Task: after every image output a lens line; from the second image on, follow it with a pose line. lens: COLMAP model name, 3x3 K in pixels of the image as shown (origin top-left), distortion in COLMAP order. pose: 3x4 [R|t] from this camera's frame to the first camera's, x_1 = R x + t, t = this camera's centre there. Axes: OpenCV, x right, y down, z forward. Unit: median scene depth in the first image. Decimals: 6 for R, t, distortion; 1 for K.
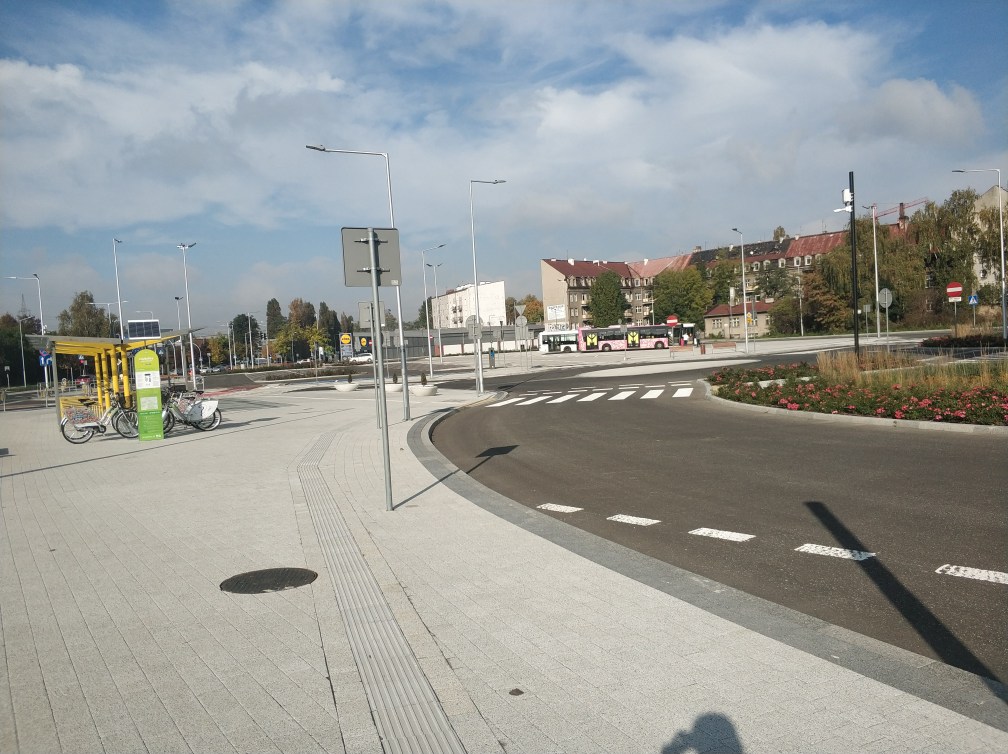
lens RADIAL K [[754.3, 0, 504.0], [0, 754.3, 377.0], [0, 0, 1]] dist [-0.000562, -0.051716]
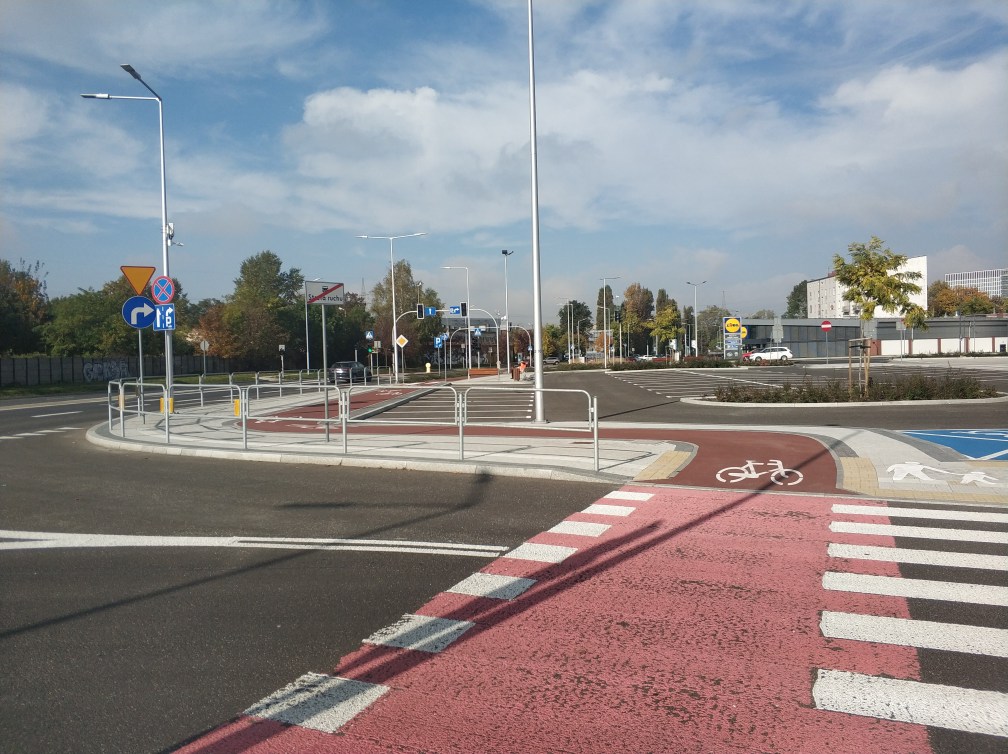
lens RADIAL K [[782.1, 0, 527.7], [0, 782.1, 374.8], [0, 0, 1]] dist [-0.258898, -0.003279]
pose [[0.929090, 0.048154, -0.366707, -0.083217], [-0.049426, 0.998760, 0.005926, -0.000863], [0.366537, 0.012619, 0.930318, 0.197243]]
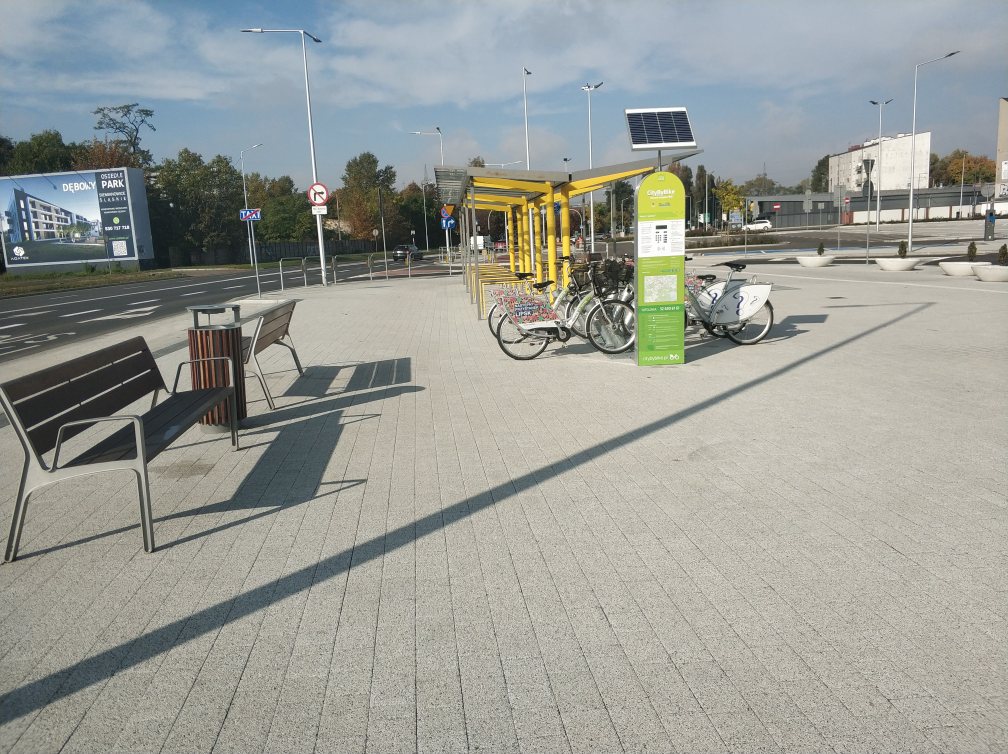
lens RADIAL K [[754.3, 0, 504.0], [0, 754.3, 377.0], [0, 0, 1]] dist [-0.000562, -0.051716]
pose [[0.891477, 0.095548, -0.442876, -0.025967], [-0.019000, 0.984534, 0.174161, 0.000661], [0.452667, -0.146846, 0.879505, 0.039814]]
